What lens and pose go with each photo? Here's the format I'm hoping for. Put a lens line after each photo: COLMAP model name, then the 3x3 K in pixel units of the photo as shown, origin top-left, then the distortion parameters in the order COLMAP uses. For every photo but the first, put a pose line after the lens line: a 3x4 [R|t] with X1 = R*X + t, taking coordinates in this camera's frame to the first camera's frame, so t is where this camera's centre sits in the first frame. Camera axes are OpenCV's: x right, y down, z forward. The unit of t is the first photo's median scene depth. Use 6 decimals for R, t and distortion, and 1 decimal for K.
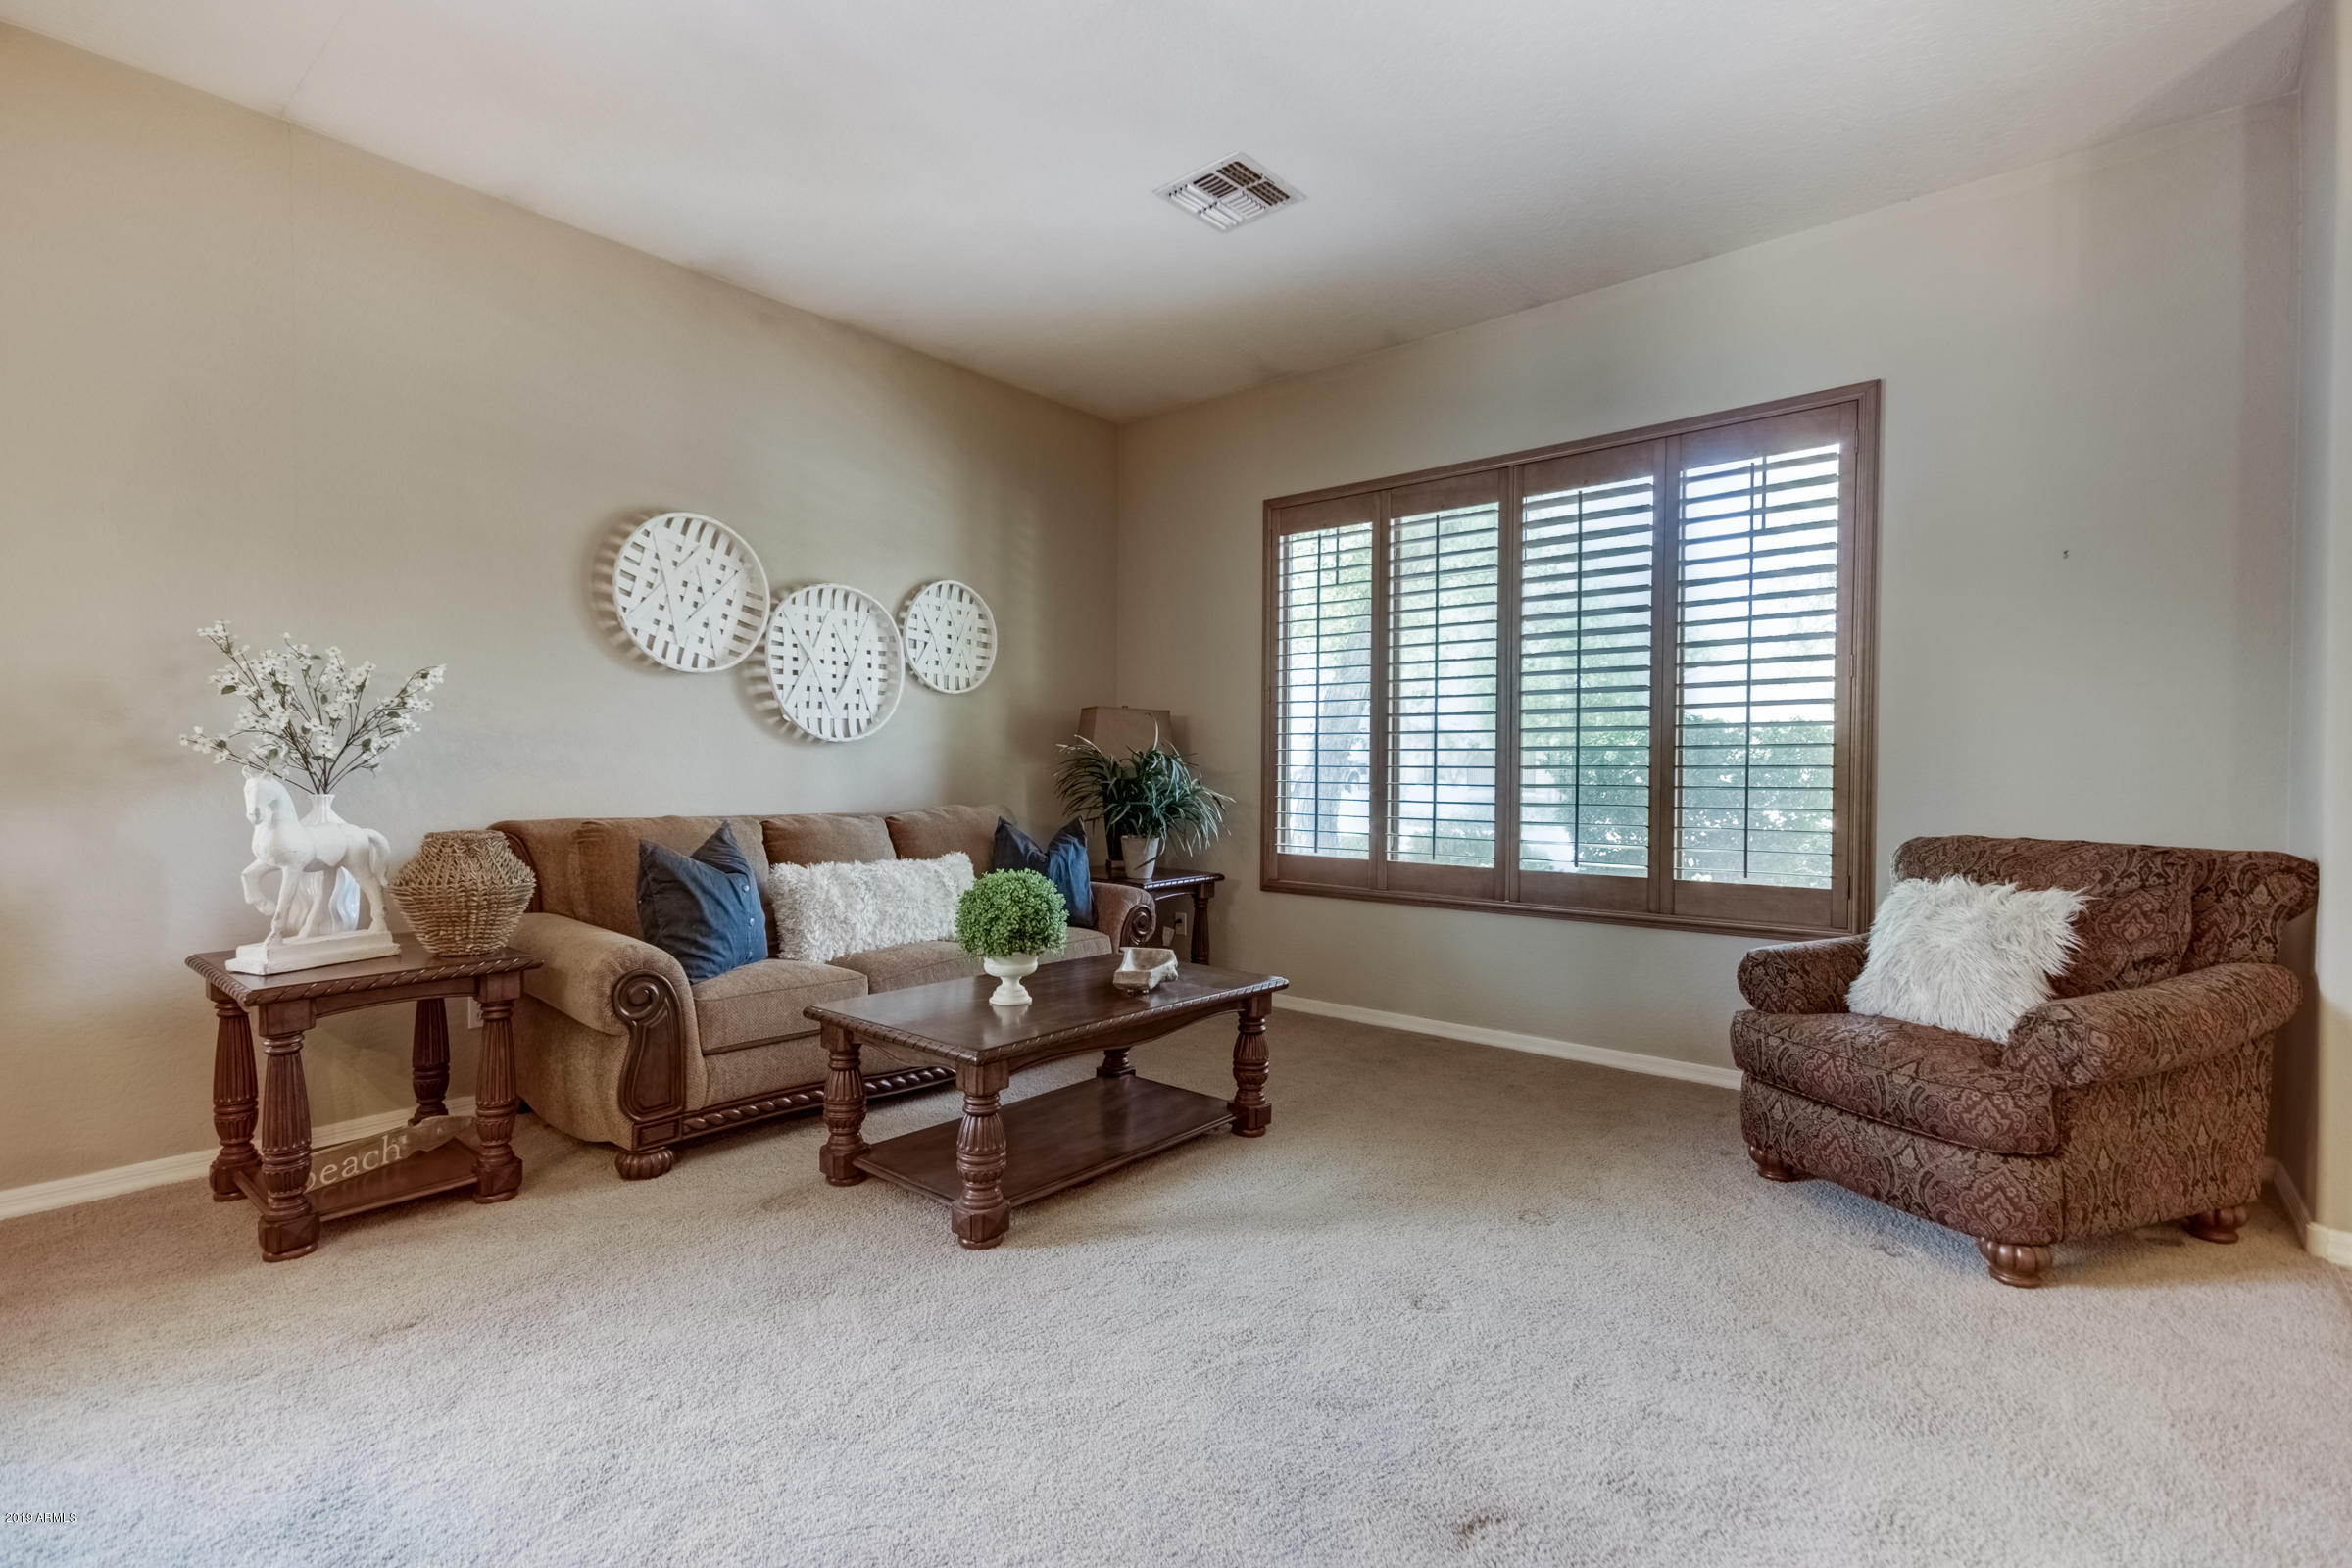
lens RADIAL K [[1086.9, 0, 1172.6], [0, 1086.9, 774.3], [0, 0, 1]] dist [0.023969, -0.008337]
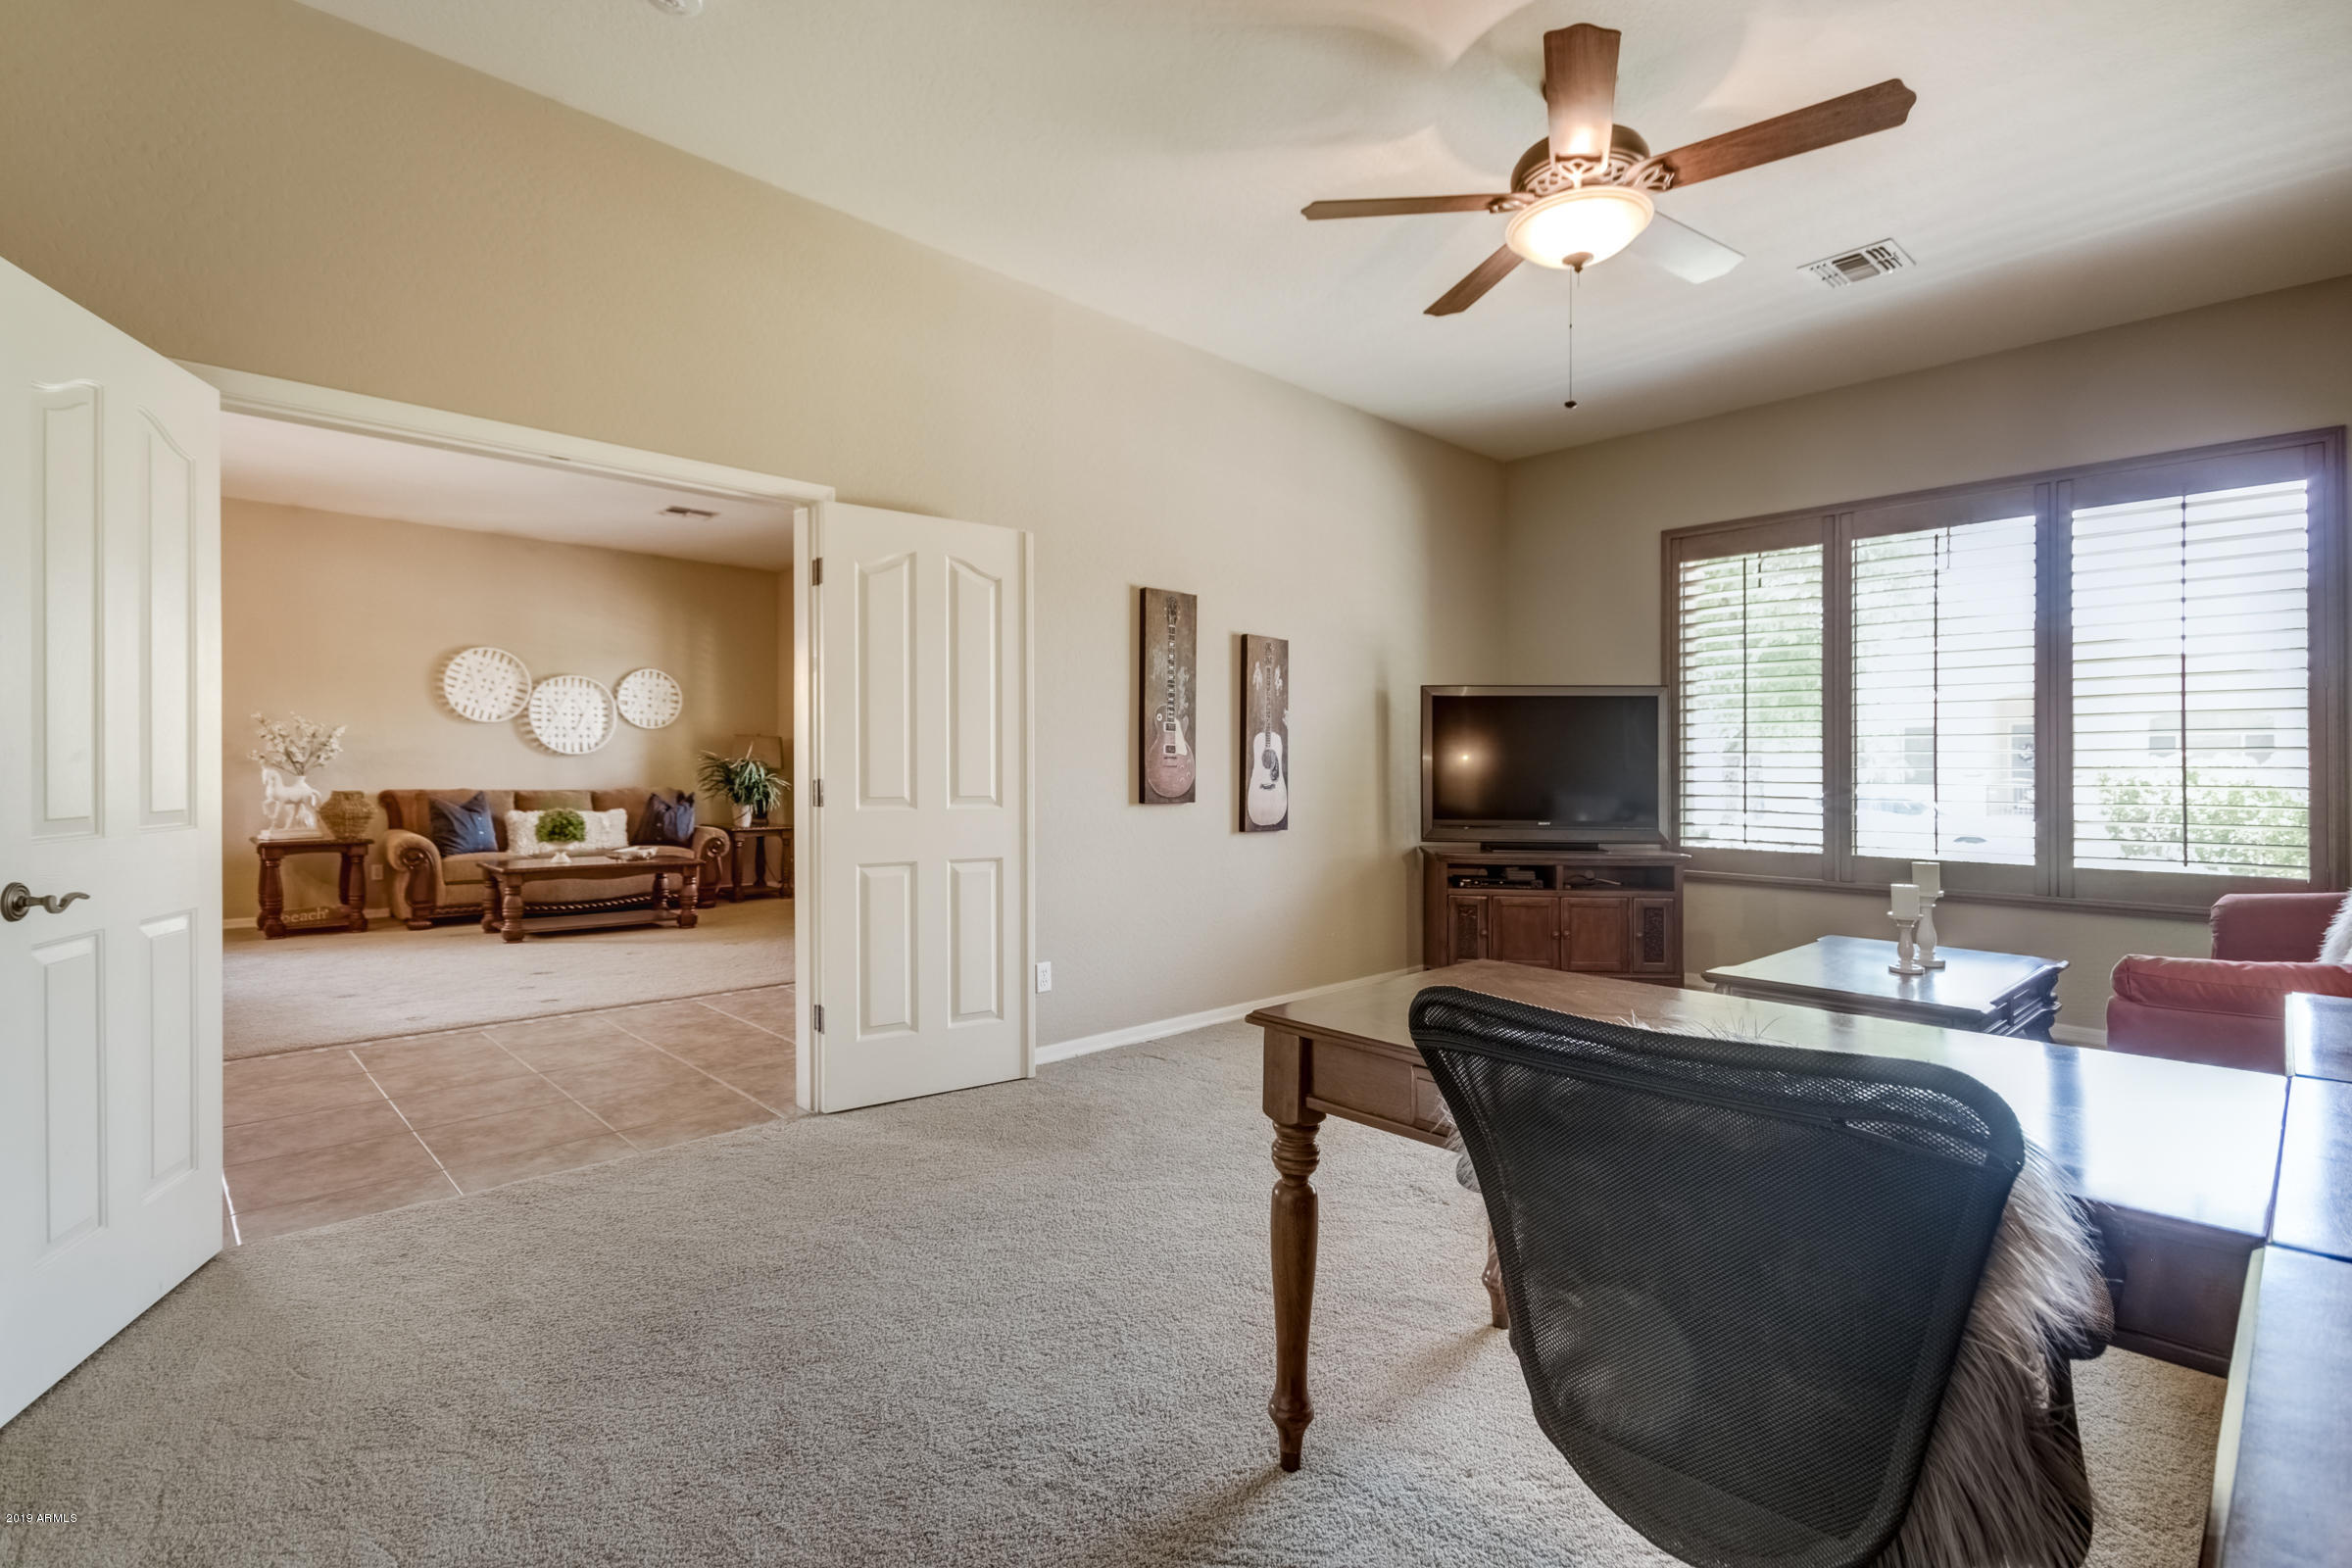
lens RADIAL K [[1086.9, 0, 1165.3], [0, 1086.9, 781.1], [0, 0, 1]] dist [0.023969, -0.008337]
pose [[0.992485, 0.002310, -0.122347, 1.122251], [-0.002175, 0.999997, 0.001237, 0.015899], [0.122350, -0.000961, 0.992487, -0.946211]]
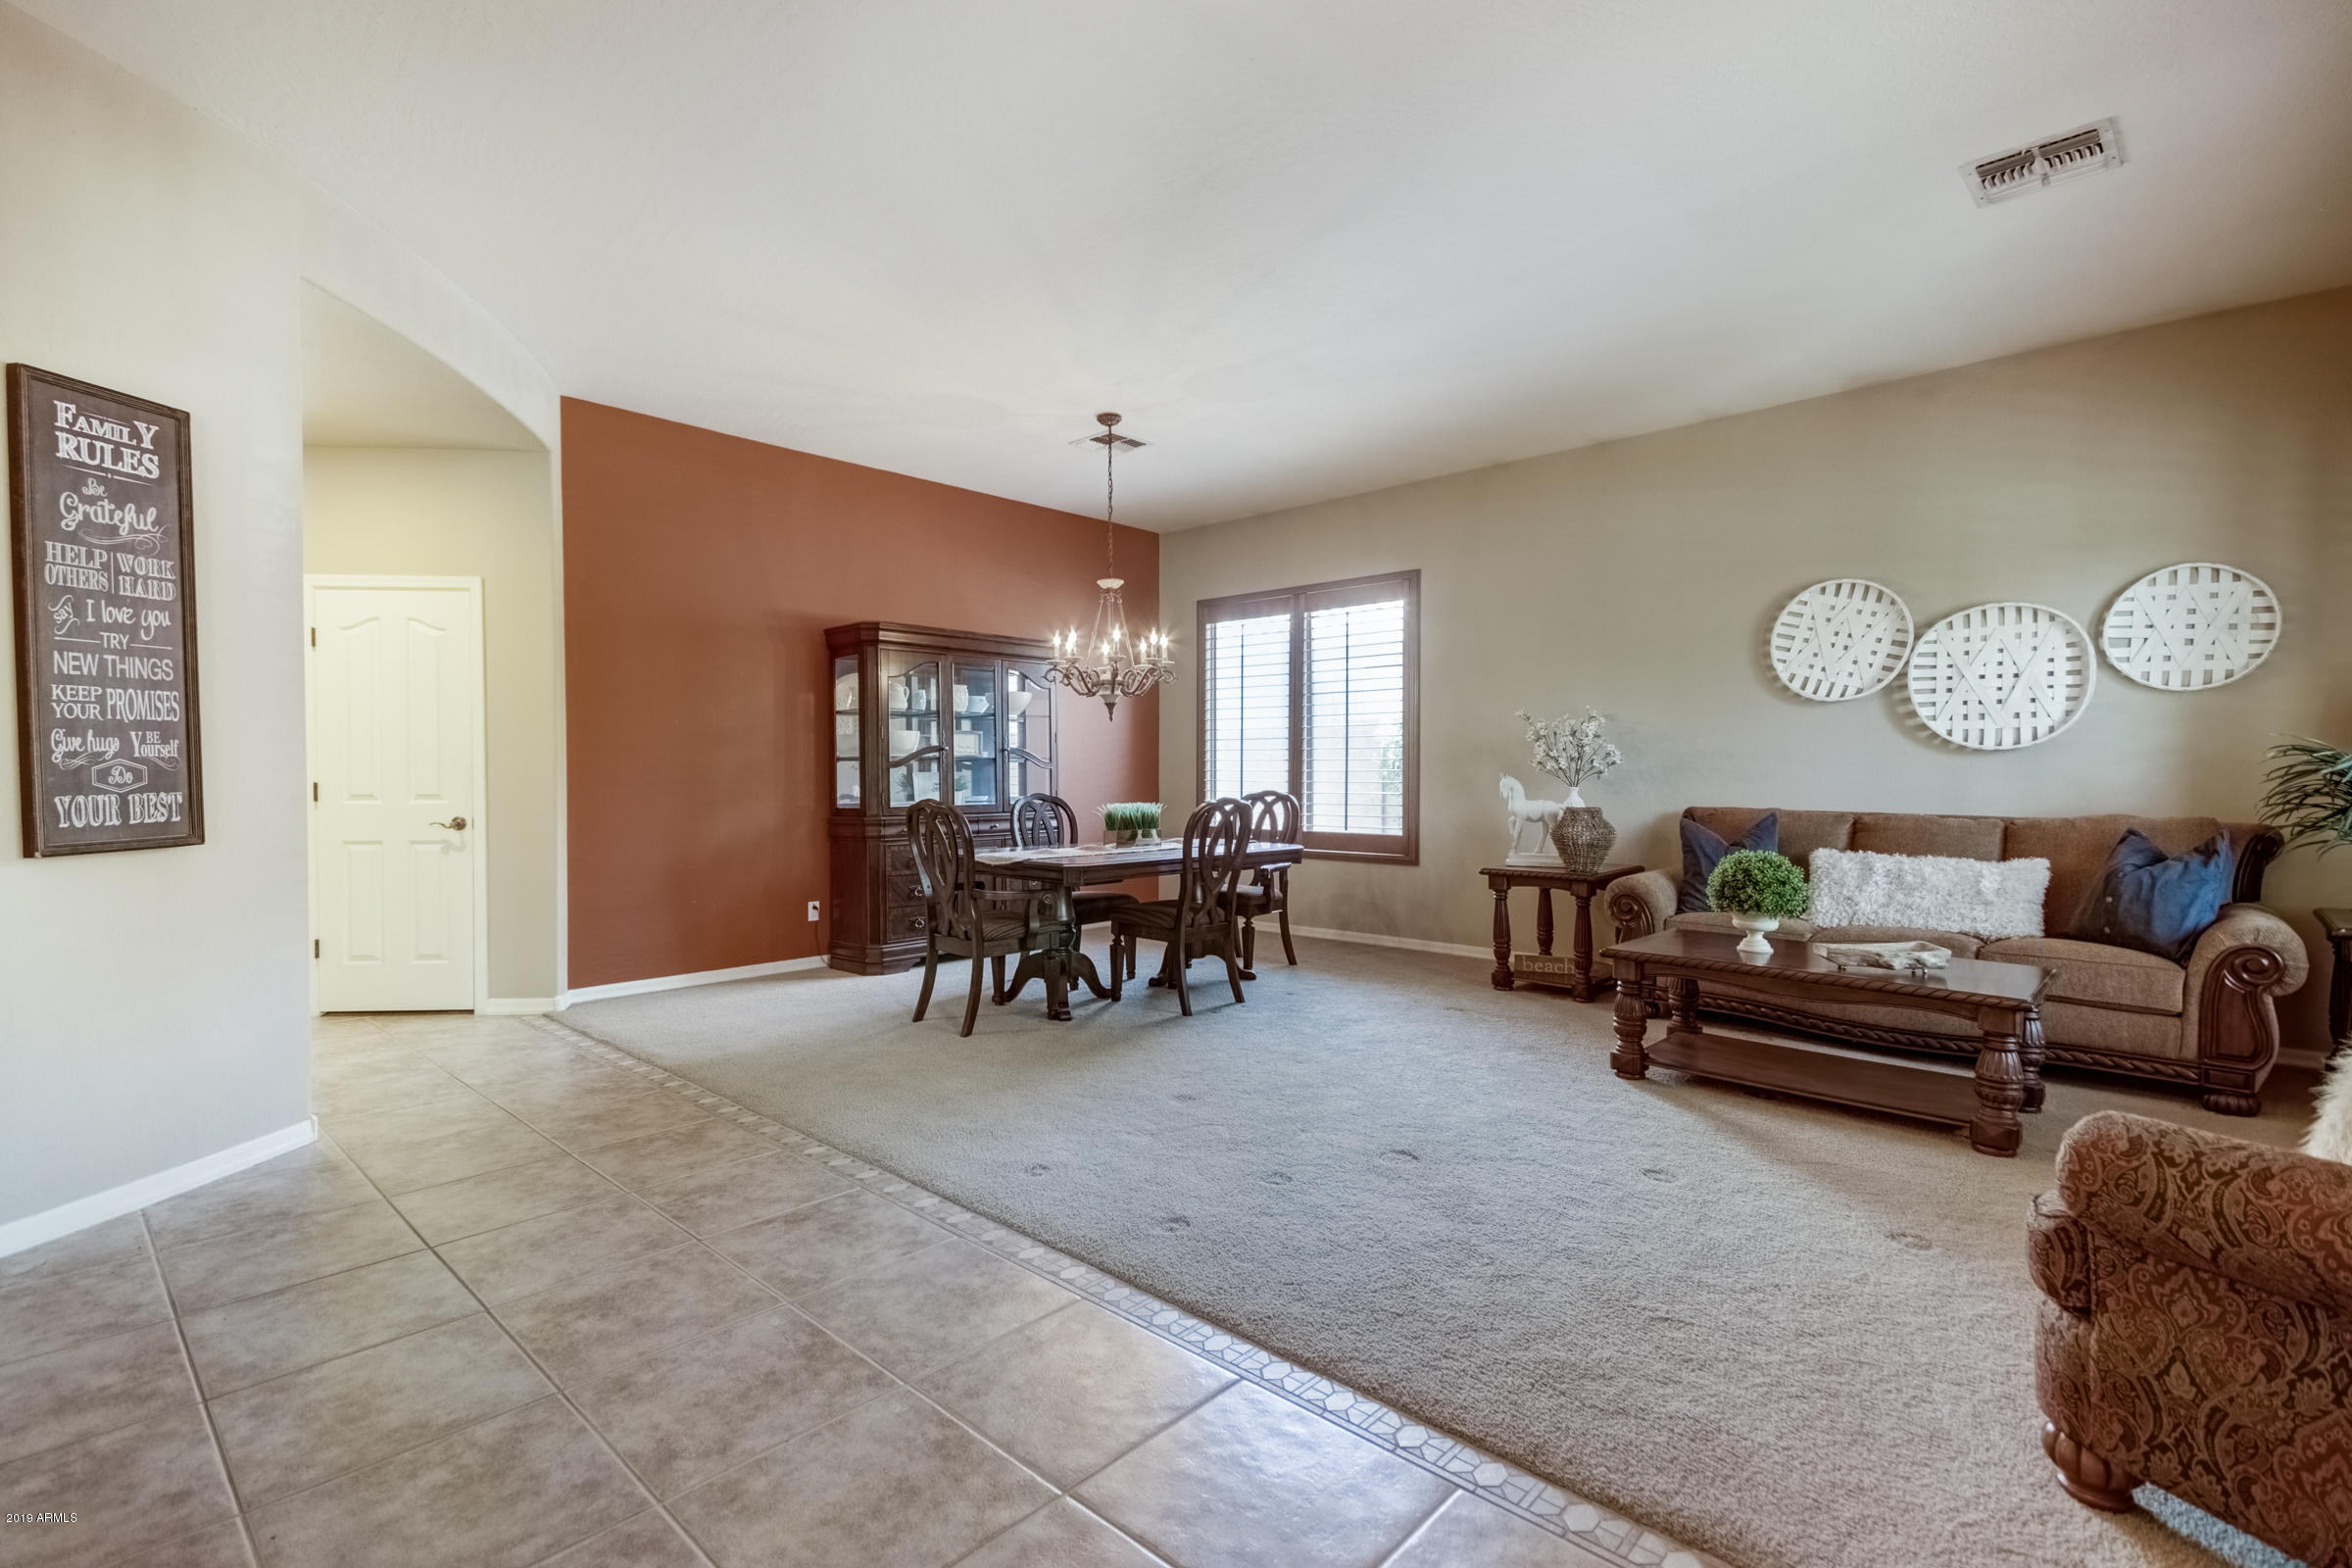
lens RADIAL K [[1086.9, 0, 1150.7], [0, 1086.9, 778.9], [0, 0, 1]] dist [0.023969, -0.008337]
pose [[-0.063170, 0.002164, -0.998000, 0.910589], [-0.010556, 0.999940, 0.002837, 0.004504], [0.997947, 0.010714, -0.063143, 0.265800]]
